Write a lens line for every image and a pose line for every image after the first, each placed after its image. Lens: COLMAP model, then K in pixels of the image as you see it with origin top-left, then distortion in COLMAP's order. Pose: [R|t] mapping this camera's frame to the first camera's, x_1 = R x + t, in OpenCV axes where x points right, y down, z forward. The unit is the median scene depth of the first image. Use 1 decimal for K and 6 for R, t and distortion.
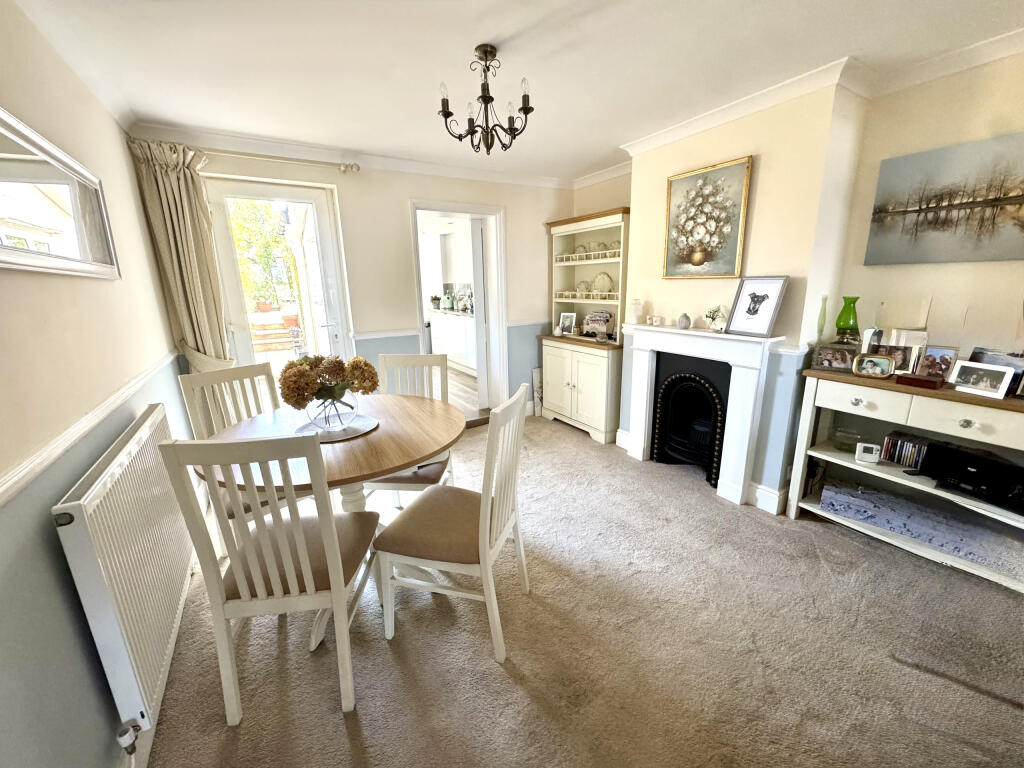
lens RADIAL K [[410.8, 0, 512.0], [0, 410.8, 384.0], [0, 0, 1]] dist [-0.001742, -0.000220]
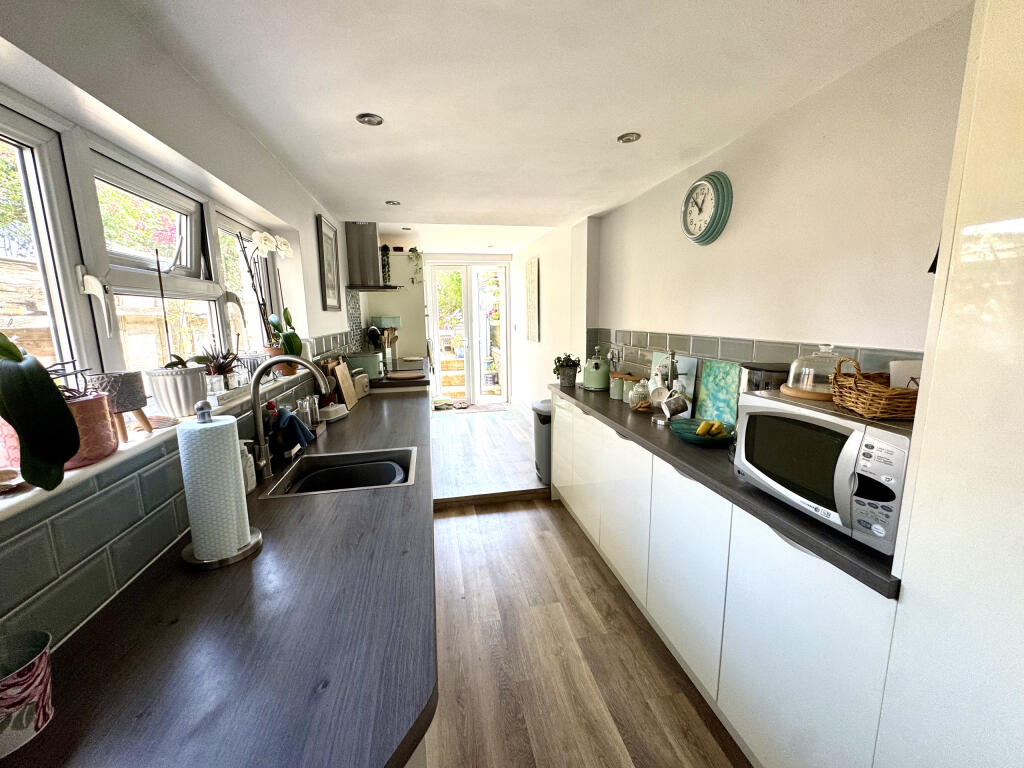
lens RADIAL K [[410.8, 0, 512.0], [0, 410.8, 384.0], [0, 0, 1]] dist [-0.001742, -0.000220]
pose [[0.938666, 0.065511, -0.338549, -0.094783], [-0.089974, 0.994308, -0.057057, -0.158528], [0.332884, 0.084018, 0.939217, 0.587604]]
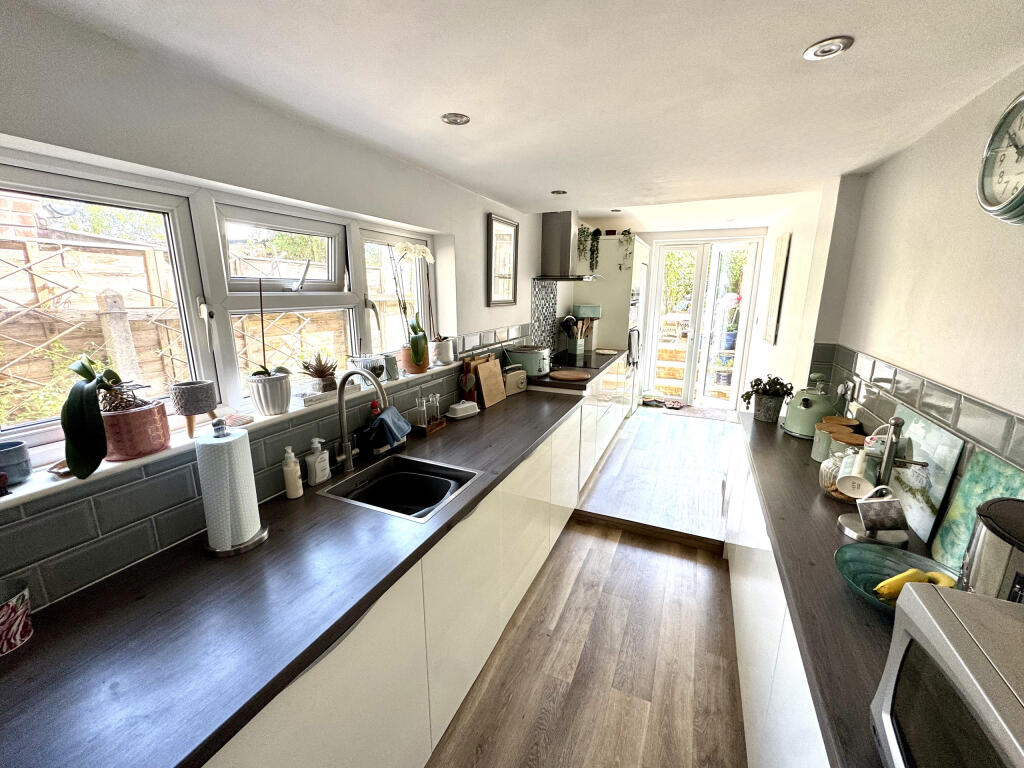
lens RADIAL K [[410.8, 0, 512.0], [0, 410.8, 384.0], [0, 0, 1]] dist [-0.001742, -0.000220]
pose [[0.559946, 0.210652, -0.801303, -0.049919], [-0.219513, 0.970296, 0.101683, -0.201556], [0.798921, 0.118960, 0.589554, 0.667861]]
